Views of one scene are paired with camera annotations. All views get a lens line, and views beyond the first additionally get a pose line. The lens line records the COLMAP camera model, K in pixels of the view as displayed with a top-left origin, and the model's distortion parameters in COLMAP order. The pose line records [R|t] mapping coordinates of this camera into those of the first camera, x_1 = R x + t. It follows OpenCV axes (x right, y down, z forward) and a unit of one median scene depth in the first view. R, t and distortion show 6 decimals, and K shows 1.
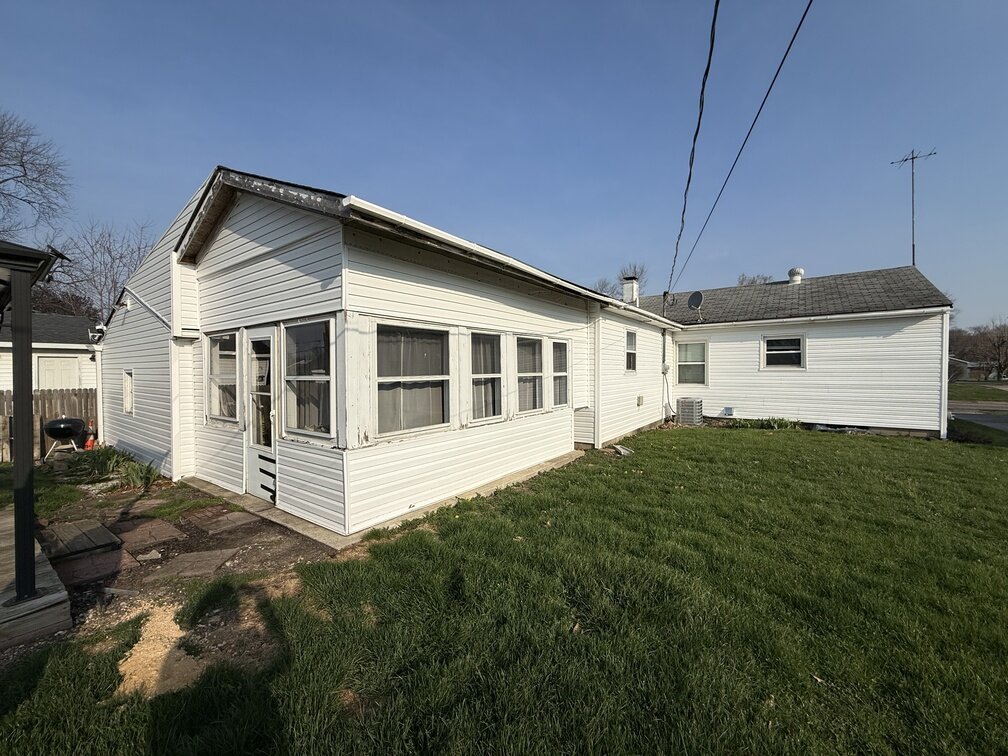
lens RADIAL K [[402.0, 0, 503.4], [0, 402.0, 377.3], [0, 0, 1]] dist [-0.001135, 0.000293]
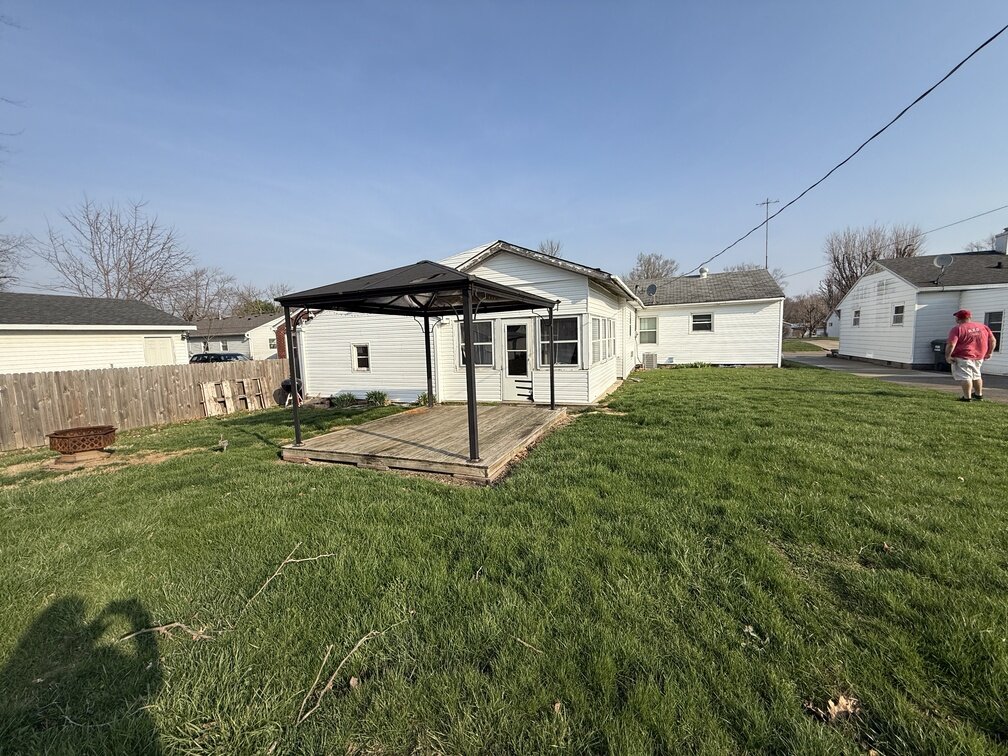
lens RADIAL K [[402.0, 0, 503.8], [0, 402.0, 378.2], [0, 0, 1]] dist [-0.001135, 0.000293]
pose [[0.971179, -0.050839, 0.232866, -0.492962], [0.032518, 0.996114, 0.081856, 0.004157], [-0.236123, -0.071924, 0.969058, -0.430776]]
